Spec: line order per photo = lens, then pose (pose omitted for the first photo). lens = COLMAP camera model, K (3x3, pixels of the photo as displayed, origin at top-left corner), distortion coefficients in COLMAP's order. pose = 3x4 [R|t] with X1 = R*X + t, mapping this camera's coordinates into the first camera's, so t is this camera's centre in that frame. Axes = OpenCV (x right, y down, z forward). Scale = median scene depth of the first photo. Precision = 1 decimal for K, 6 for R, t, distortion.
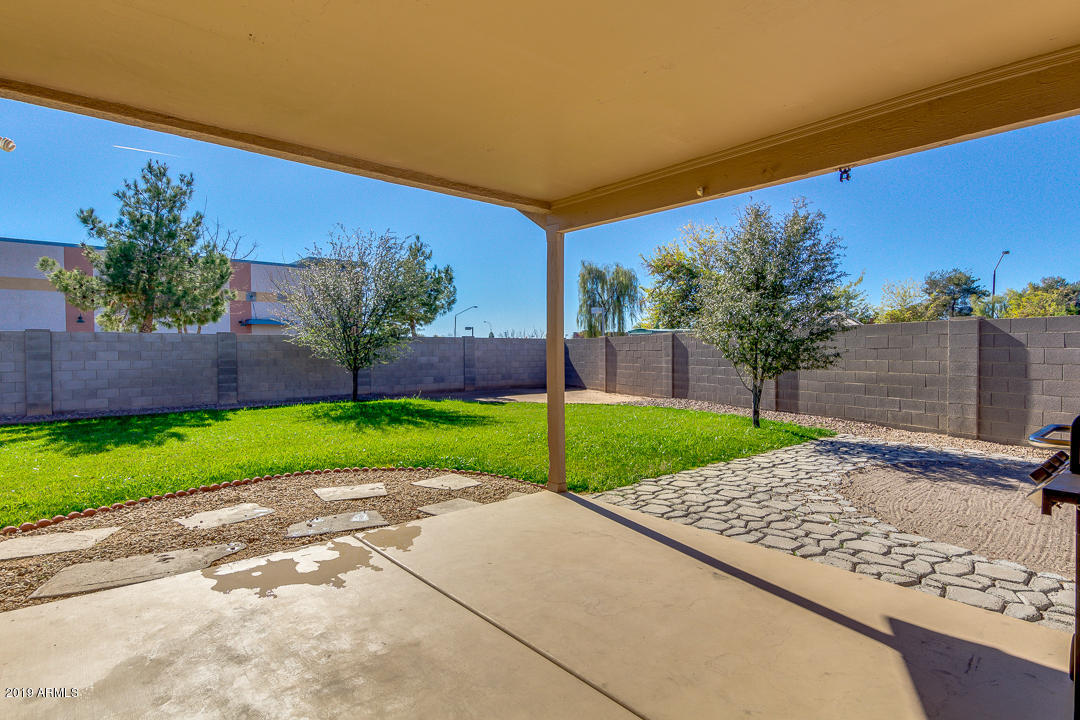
lens RADIAL K [[571.3, 0, 535.8], [0, 571.3, 354.8], [0, 0, 1]] dist [0.021973, -0.000796]
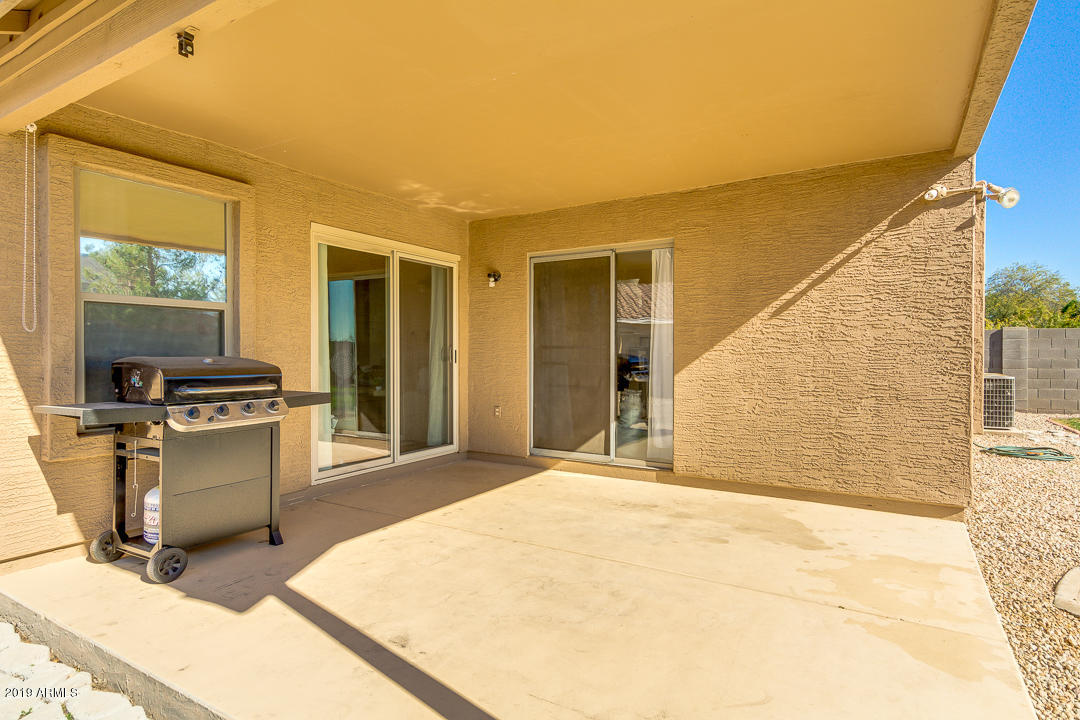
lens RADIAL K [[571.3, 0, 535.8], [0, 571.3, 354.8], [0, 0, 1]] dist [0.021973, -0.000796]
pose [[-0.953171, 0.000432, -0.302432, 0.390840], [-0.002967, 0.999938, 0.010779, 0.025833], [0.302417, 0.011172, -0.953110, 1.800609]]
